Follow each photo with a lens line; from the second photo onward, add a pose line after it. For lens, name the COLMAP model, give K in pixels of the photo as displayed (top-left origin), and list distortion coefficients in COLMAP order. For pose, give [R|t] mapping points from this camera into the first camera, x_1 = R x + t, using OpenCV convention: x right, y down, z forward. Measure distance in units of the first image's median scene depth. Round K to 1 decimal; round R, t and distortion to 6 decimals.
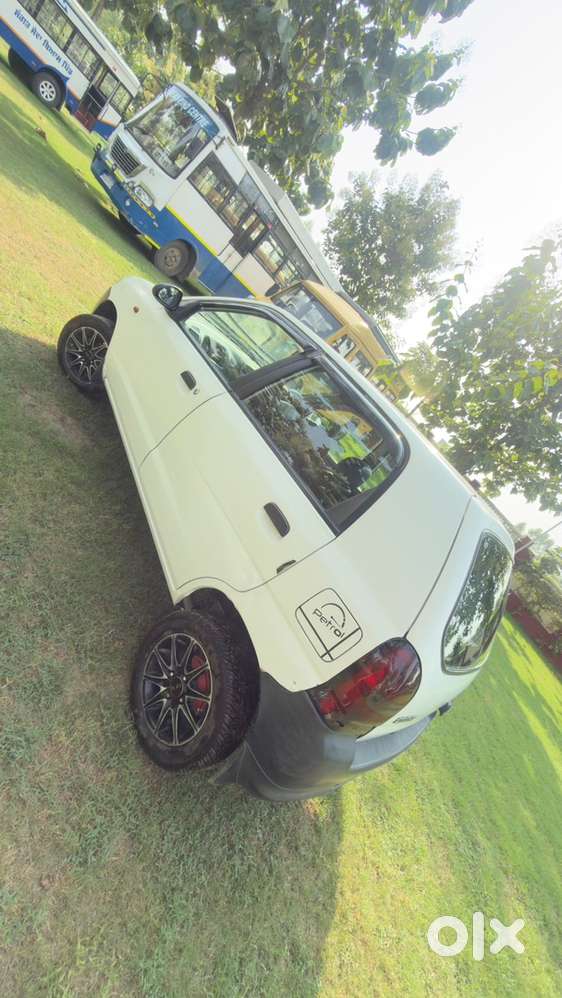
lens RADIAL K [[397.8, 0, 281.0], [0, 397.8, 499.0], [0, 0, 1]] dist [-0.000176, 0.000104]
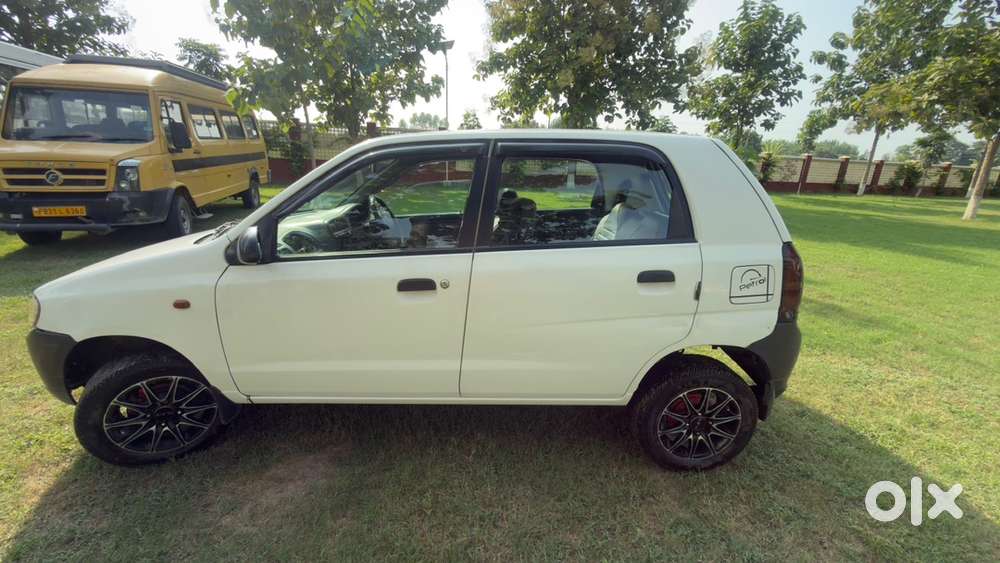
lens RADIAL K [[398.6, 0, 500.0], [0, 398.6, 281.5], [0, 0, 1]] dist [-0.000176, 0.000104]
pose [[0.423382, -0.834242, 0.353254, -0.333786], [0.695778, 0.549147, 0.462959, -0.425586], [-0.580208, 0.049777, 0.812946, 0.195609]]
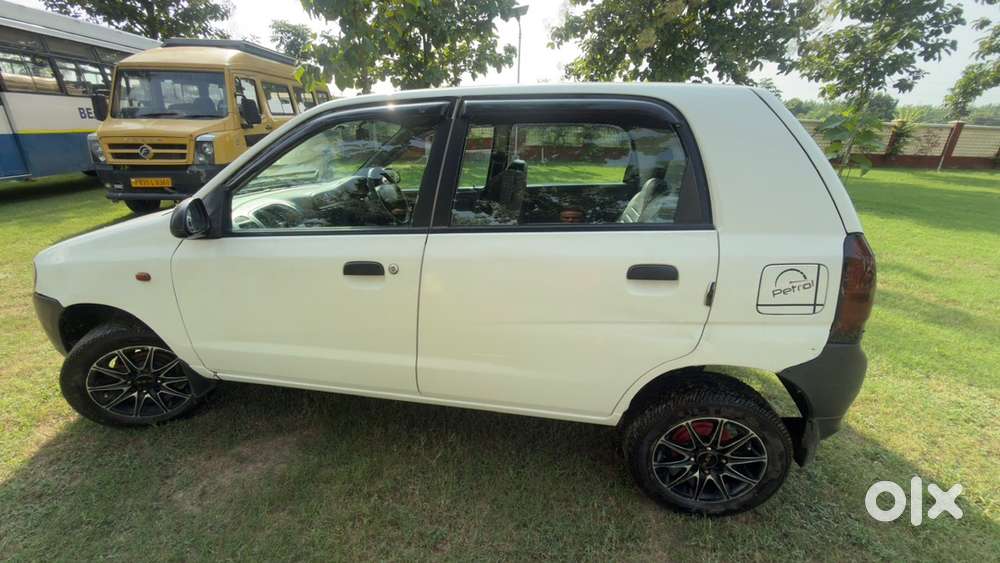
lens RADIAL K [[398.6, 0, 500.0], [0, 398.6, 281.5], [0, 0, 1]] dist [-0.000176, 0.000104]
pose [[0.516631, -0.827591, 0.219513, -0.214307], [0.743790, 0.560791, 0.363717, -0.278093], [-0.424110, -0.024636, 0.905276, 0.202374]]
